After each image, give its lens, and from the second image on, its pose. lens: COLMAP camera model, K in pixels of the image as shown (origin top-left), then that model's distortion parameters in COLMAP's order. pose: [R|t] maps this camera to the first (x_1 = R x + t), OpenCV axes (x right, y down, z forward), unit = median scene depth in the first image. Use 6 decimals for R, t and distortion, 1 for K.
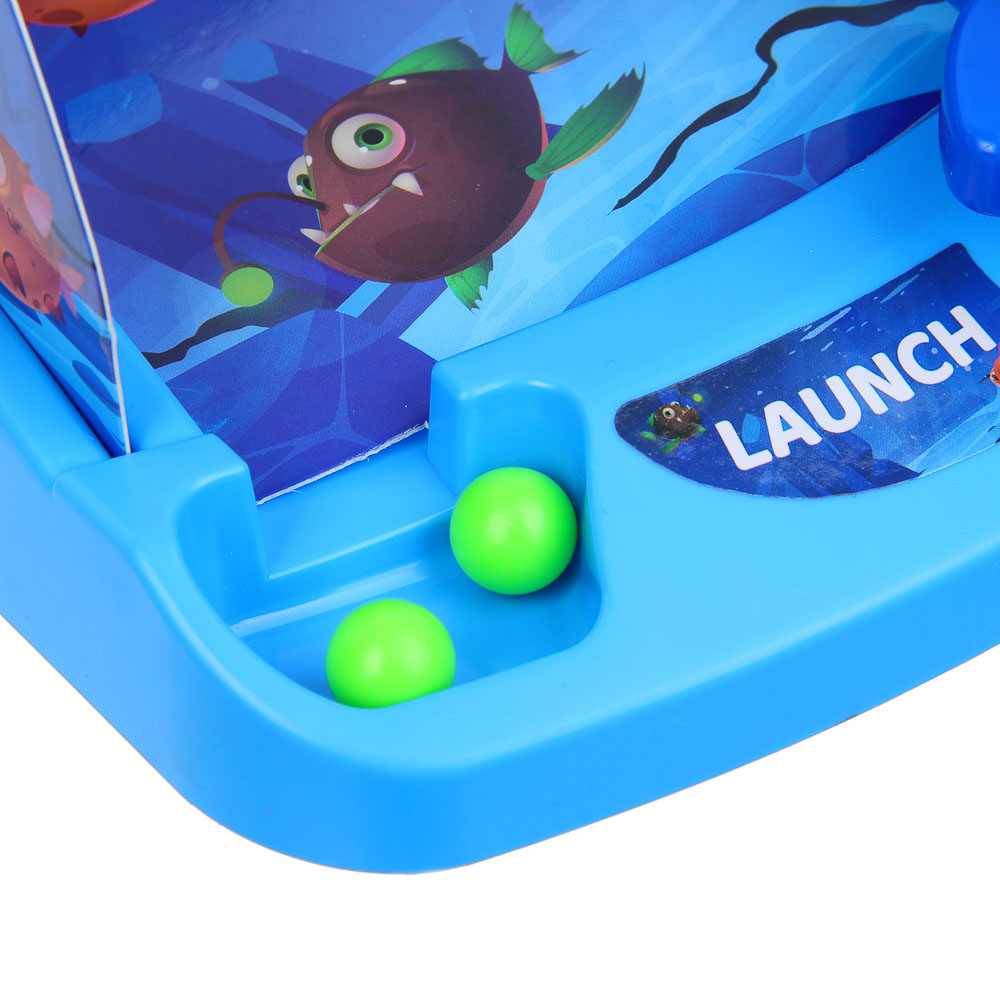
lens RADIAL K [[5482.3, 0, 500.4], [0, 5482.3, 500.3], [0, 0, 1]] dist [0.572895, 0.000000]
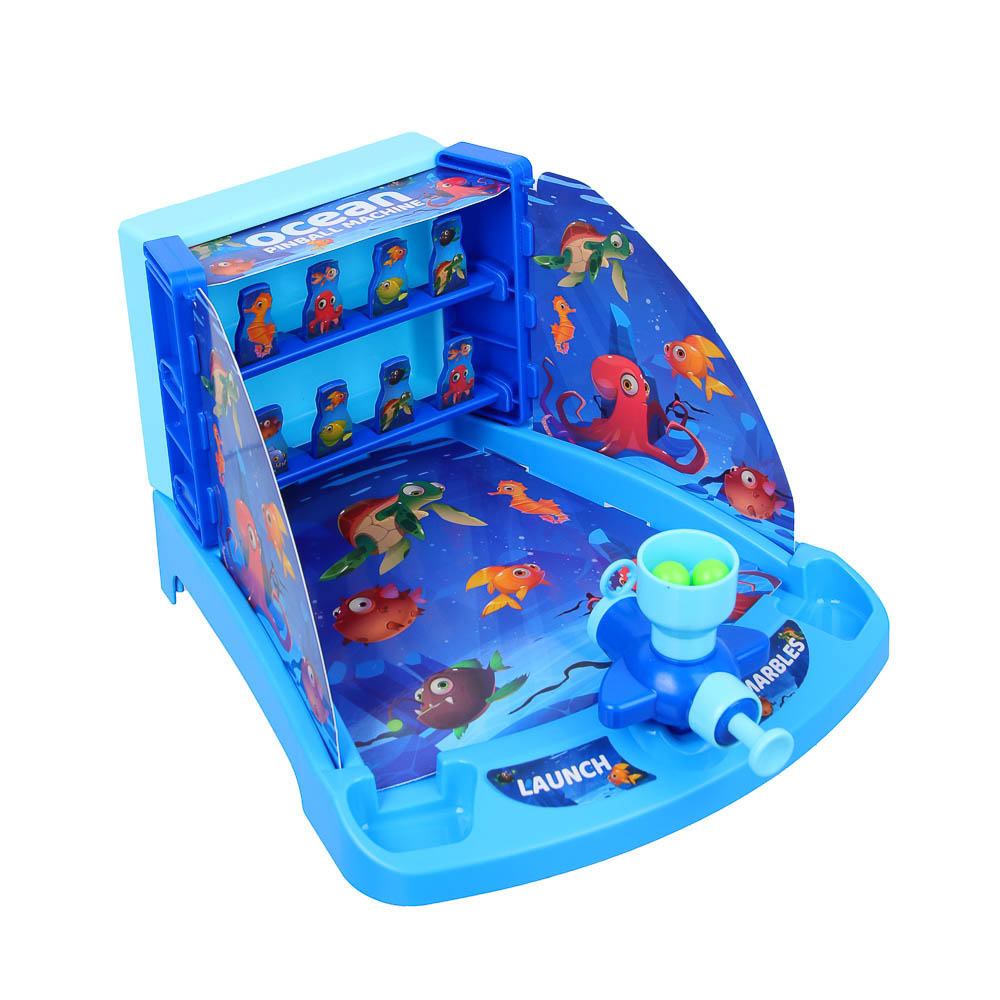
lens RADIAL K [[2372.9, 0, 503.7], [0, 2372.9, 496.4], [0, 0, 1]] dist [-0.043187, 0.000000]
pose [[0.982375, 0.098391, -0.158930, 0.232776], [-0.123204, 0.980252, -0.154686, 0.038586], [0.140571, 0.171540, 0.975097, -0.396418]]
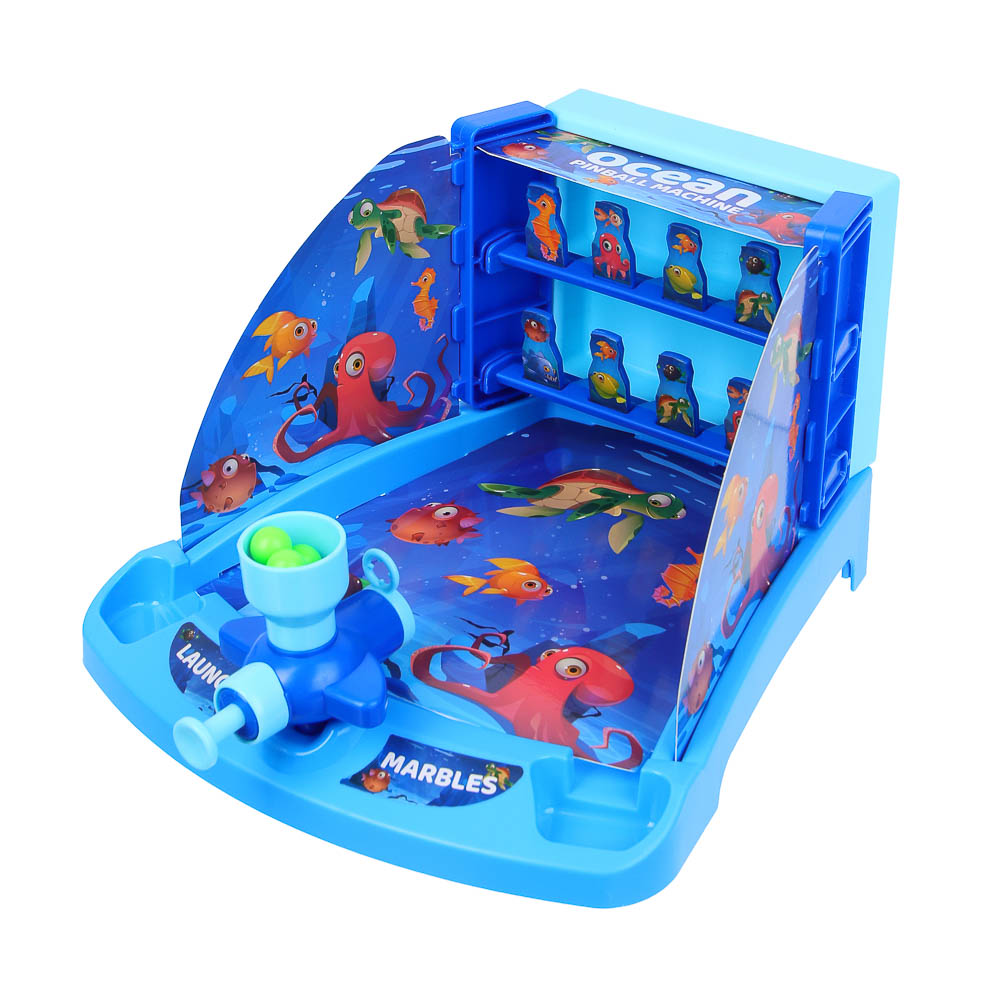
lens RADIAL K [[2670.0, 0, 497.2], [0, 2670.0, 495.3], [0, 0, 1]] dist [-0.014333, 0.000000]
pose [[0.057537, 0.515289, -0.855083, 1.339216], [-0.648975, 0.670152, 0.360178, -0.750976], [0.758631, 0.534204, 0.372969, 0.481918]]
